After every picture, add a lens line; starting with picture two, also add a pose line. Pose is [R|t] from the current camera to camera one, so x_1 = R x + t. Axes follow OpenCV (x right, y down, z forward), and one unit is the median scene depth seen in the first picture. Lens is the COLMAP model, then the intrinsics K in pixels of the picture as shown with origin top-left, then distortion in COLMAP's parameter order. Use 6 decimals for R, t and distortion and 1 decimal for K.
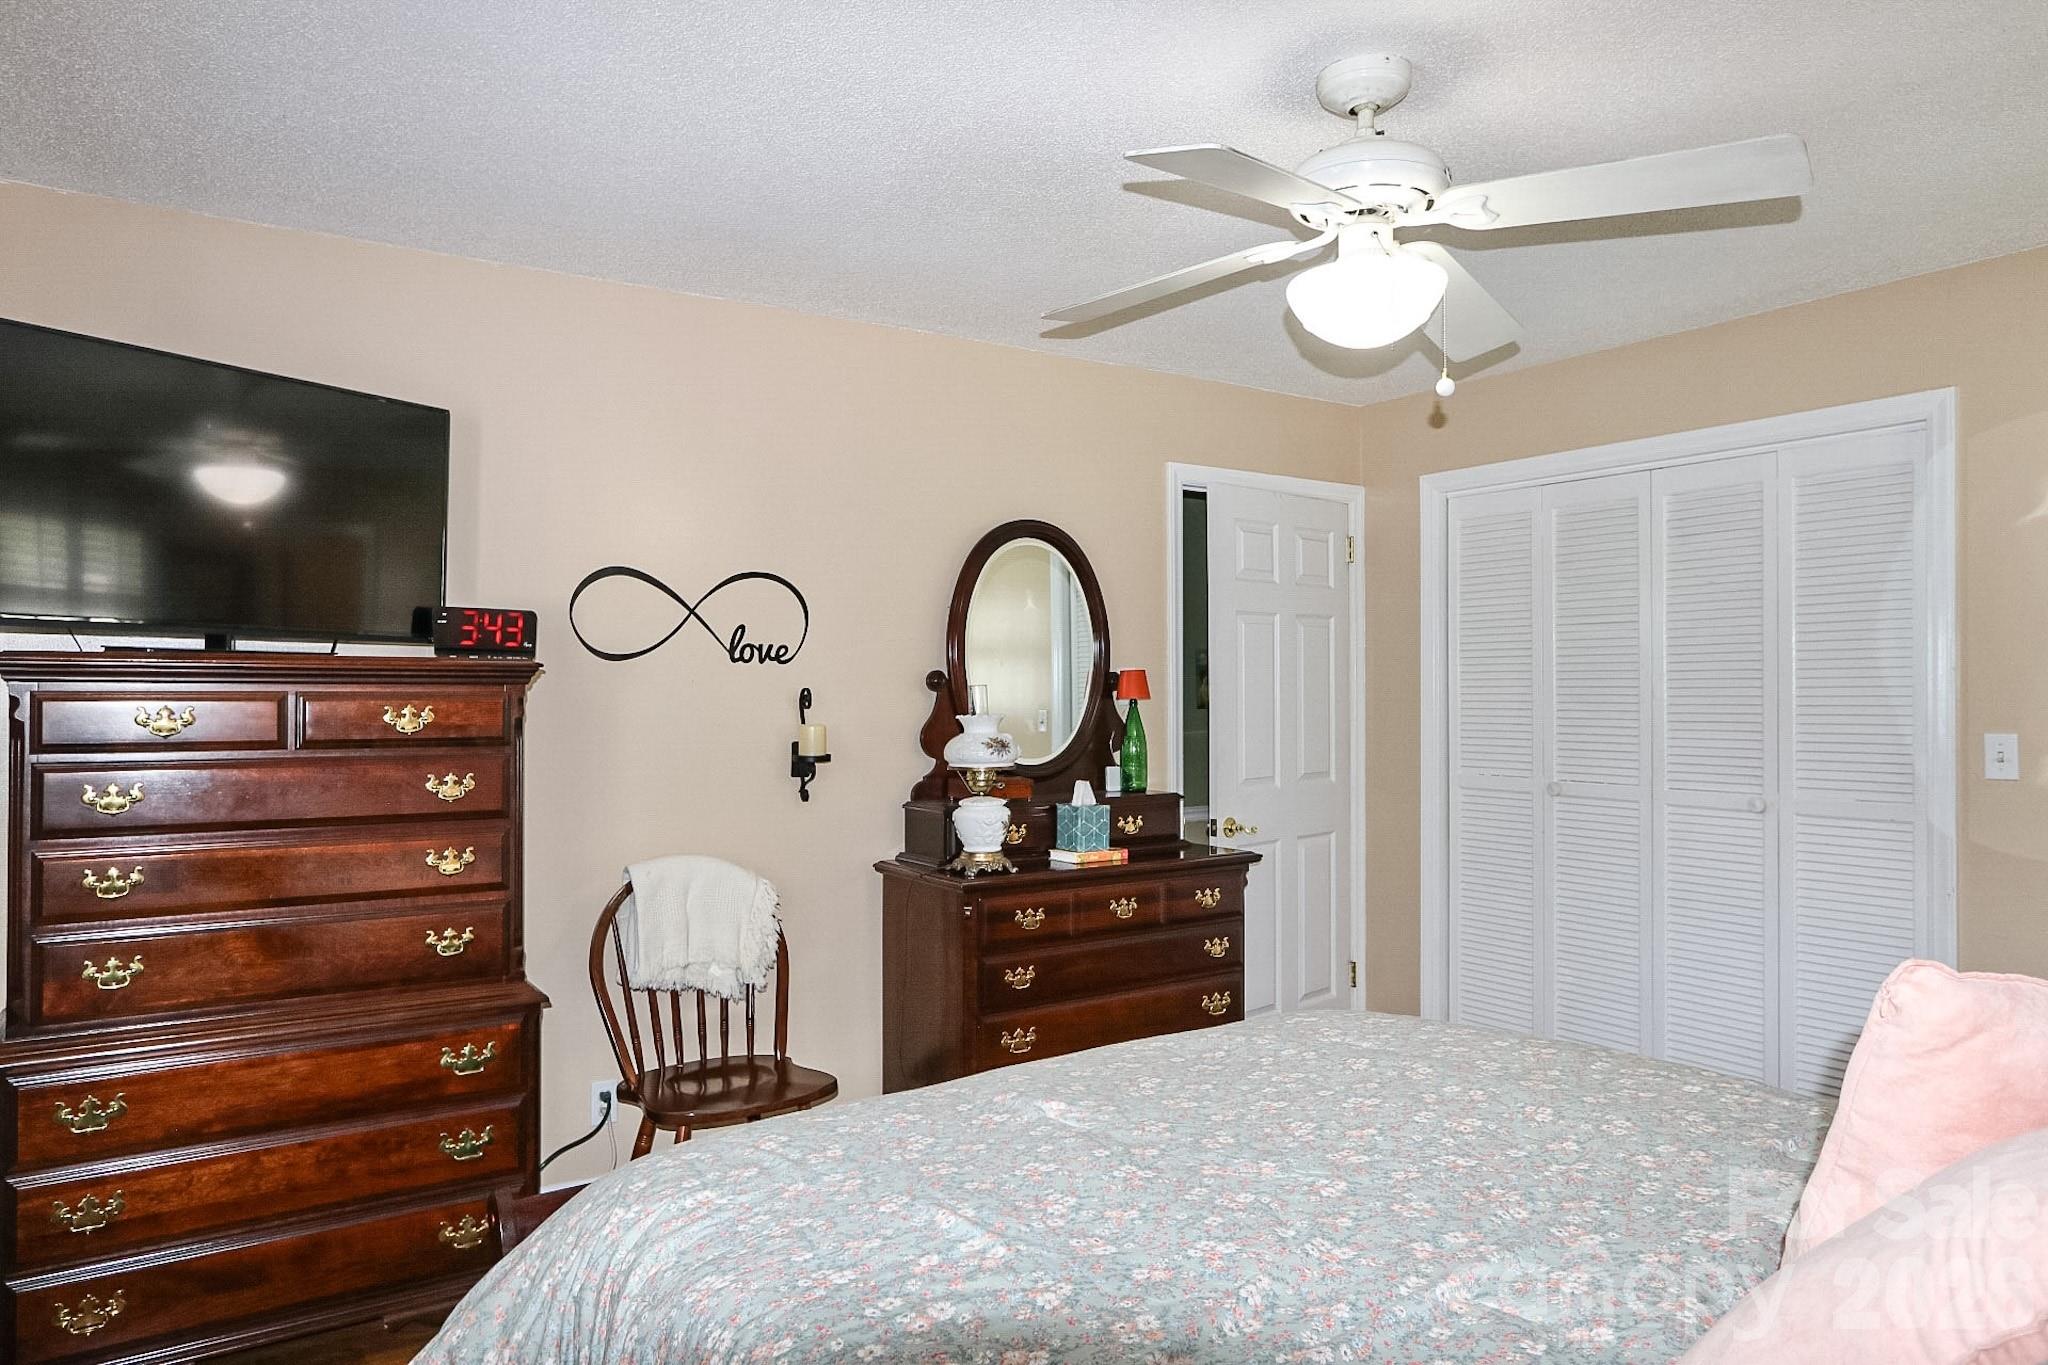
lens RADIAL K [[1287.9, 0, 1024.5], [0, 1287.9, 691.2], [0, 0, 1]] dist [-0.001370, -0.000349]
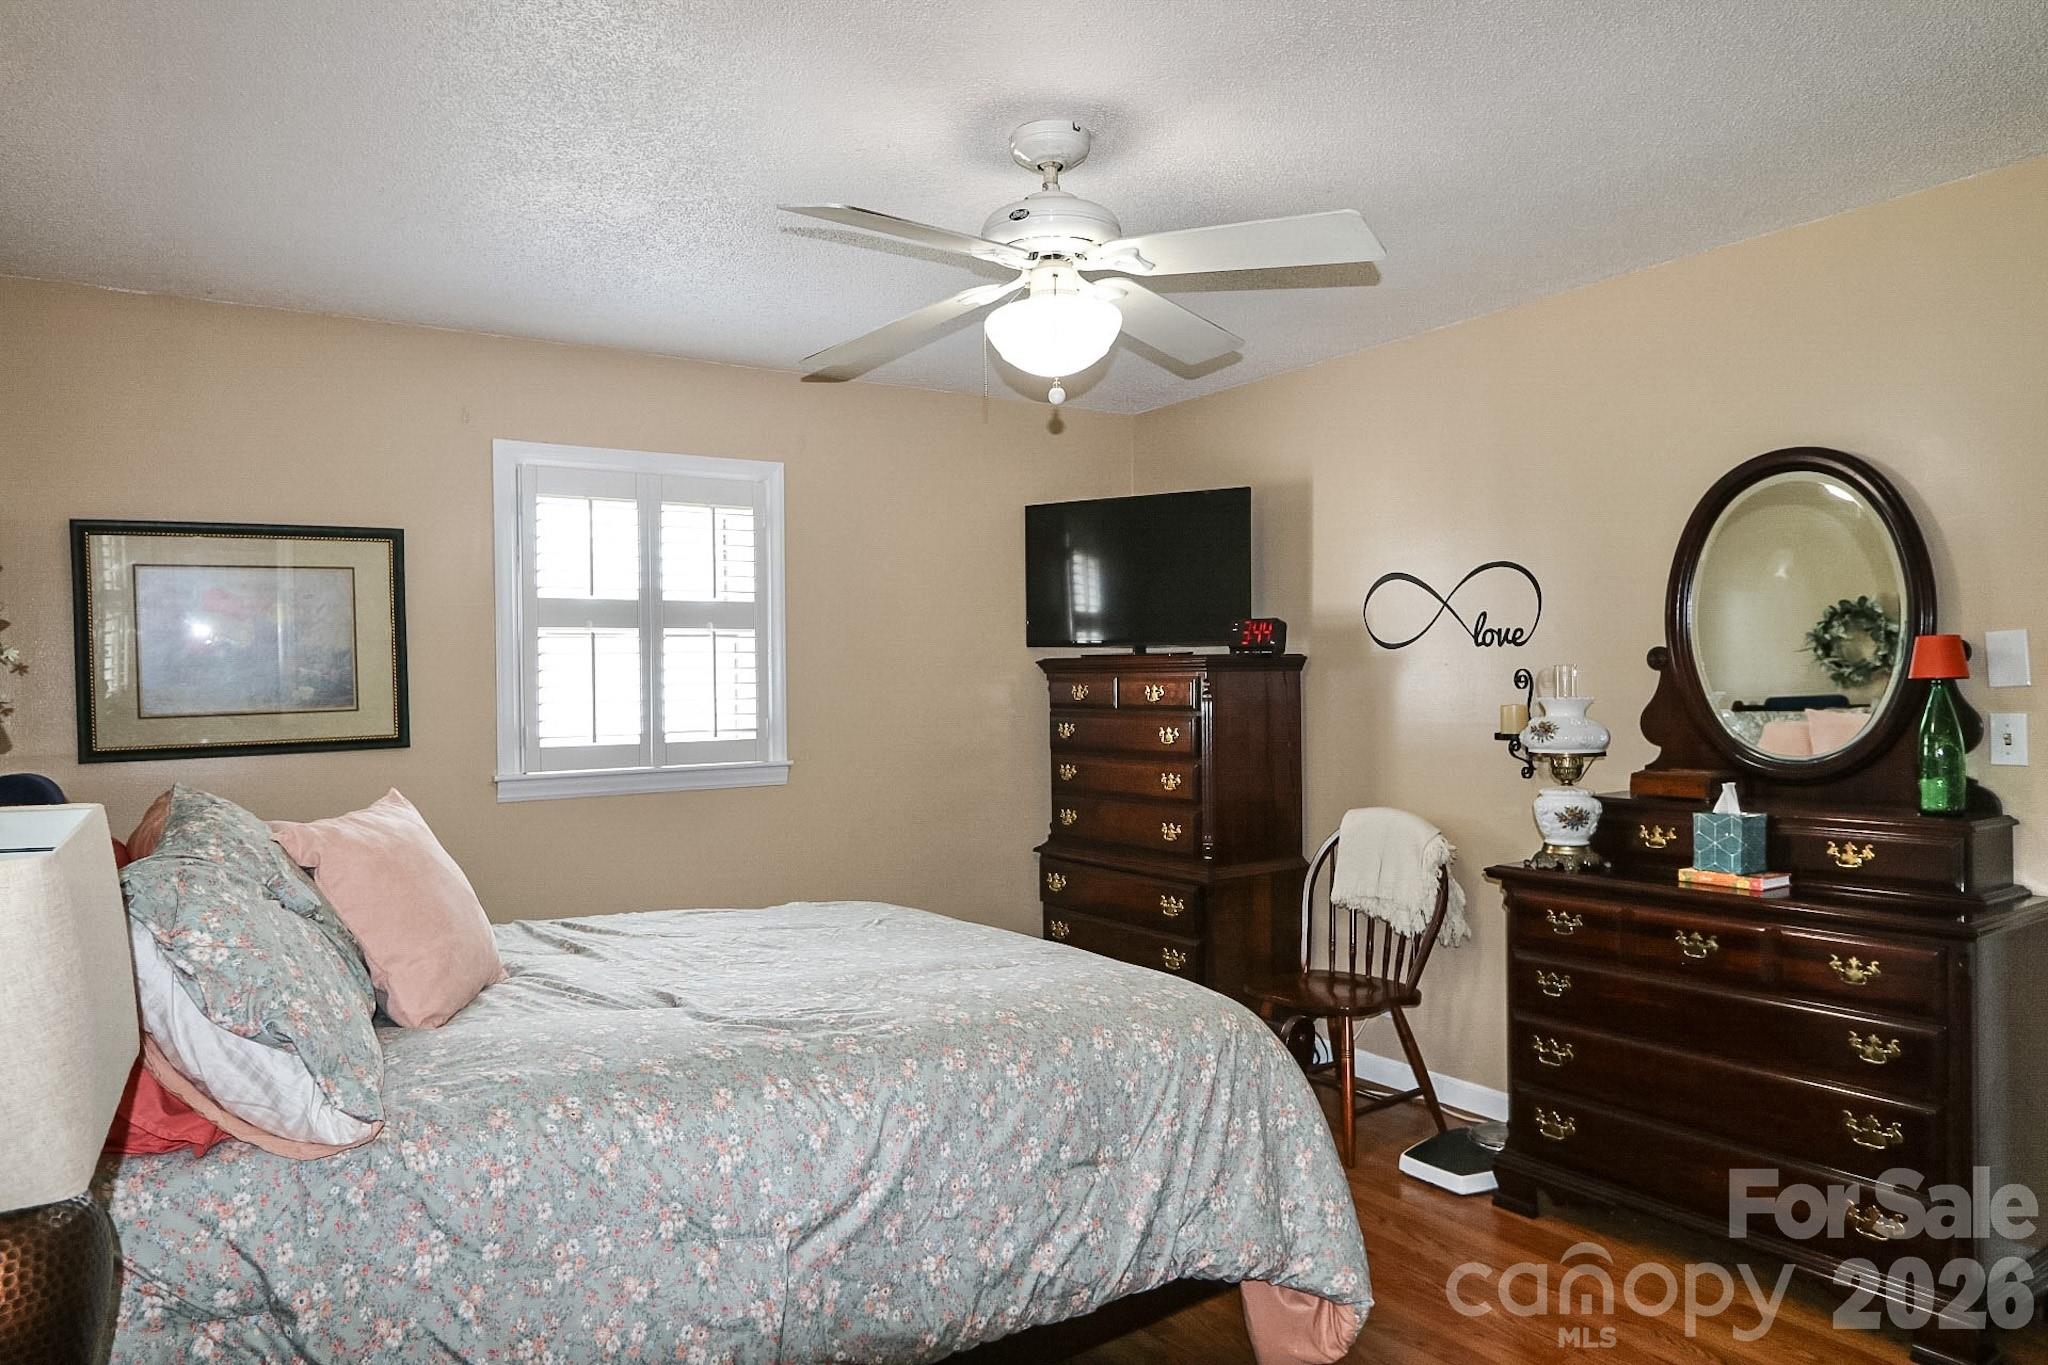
lens RADIAL K [[1287.9, 0, 1024.9], [0, 1287.9, 681.9], [0, 0, 1]] dist [-0.001370, -0.000349]
pose [[0.037868, 0.002630, -0.999279, 0.866143], [0.010809, 0.999937, 0.003041, 0.000446], [0.999224, -0.010916, 0.037837, 0.572360]]
